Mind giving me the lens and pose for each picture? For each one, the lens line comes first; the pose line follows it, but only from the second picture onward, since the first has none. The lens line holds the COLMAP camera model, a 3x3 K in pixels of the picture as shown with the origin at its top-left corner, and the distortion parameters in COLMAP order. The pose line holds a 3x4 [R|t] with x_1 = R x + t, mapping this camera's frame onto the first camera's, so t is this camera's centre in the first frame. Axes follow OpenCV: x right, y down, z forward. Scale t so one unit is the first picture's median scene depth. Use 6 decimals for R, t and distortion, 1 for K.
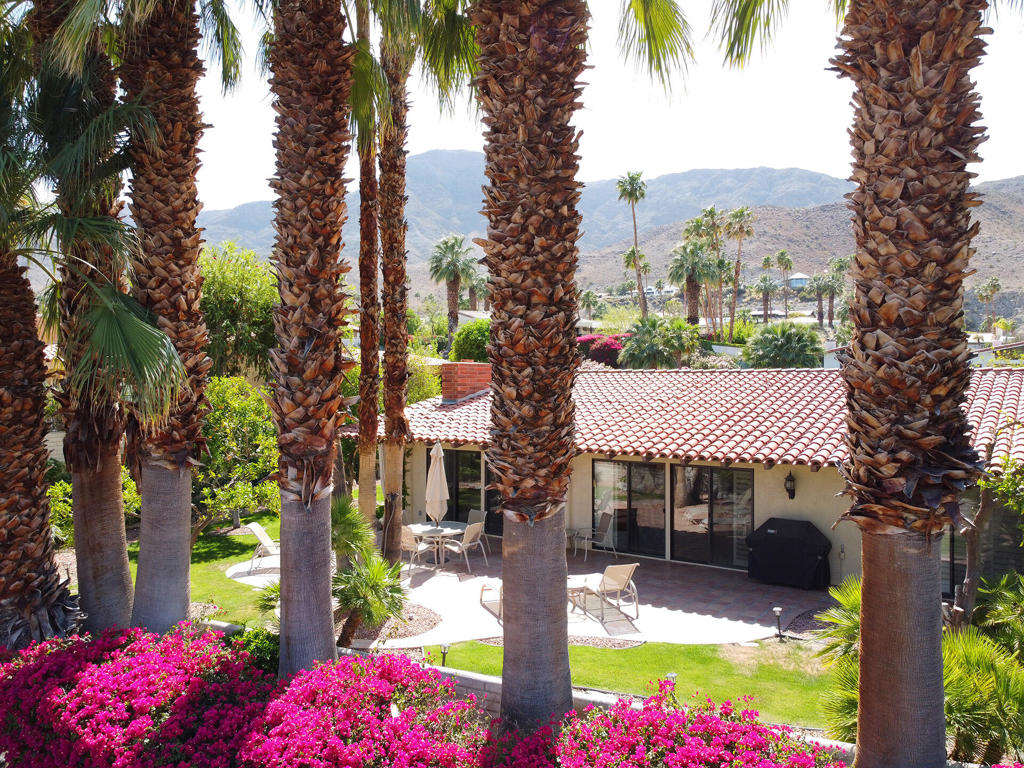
lens RADIAL K [[771.5, 0, 512.0], [0, 771.5, 384.0], [0, 0, 1]] dist [-0.000954, -0.004215]
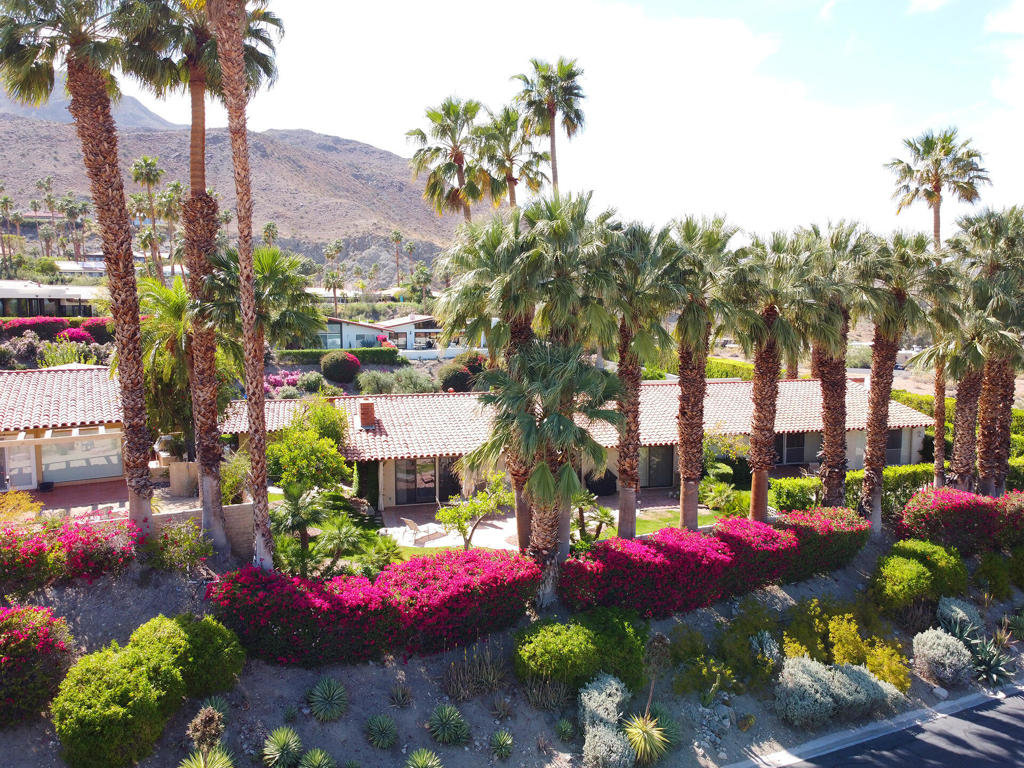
lens RADIAL K [[776.6, 0, 517.5], [0, 776.6, 382.9], [0, 0, 1]] dist [-0.002463, -0.006481]
pose [[0.645465, -0.076340, 0.759966, -0.273769], [0.003256, 0.995259, 0.097210, -0.057172], [-0.763783, -0.060271, 0.642653, -0.063972]]
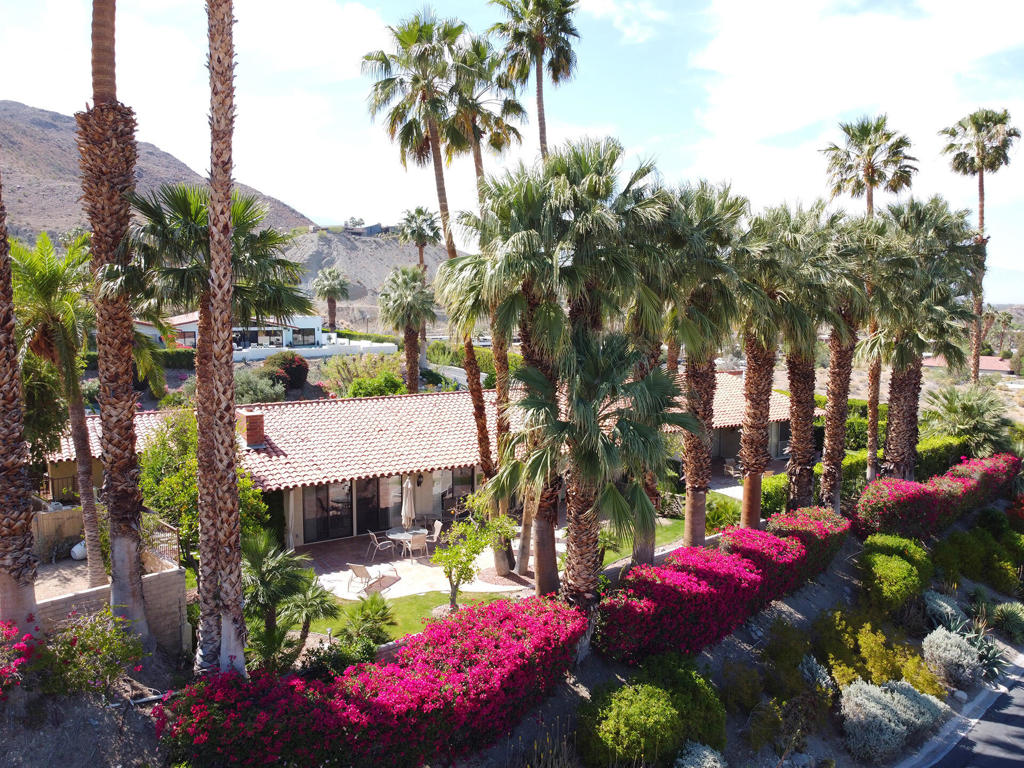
lens RADIAL K [[776.6, 0, 517.5], [0, 776.6, 382.9], [0, 0, 1]] dist [-0.002463, -0.006481]
pose [[0.383369, -0.089152, 0.919283, -0.265581], [-0.000216, 0.995322, 0.096617, -0.051269], [-0.923595, -0.037239, 0.381556, 0.035523]]
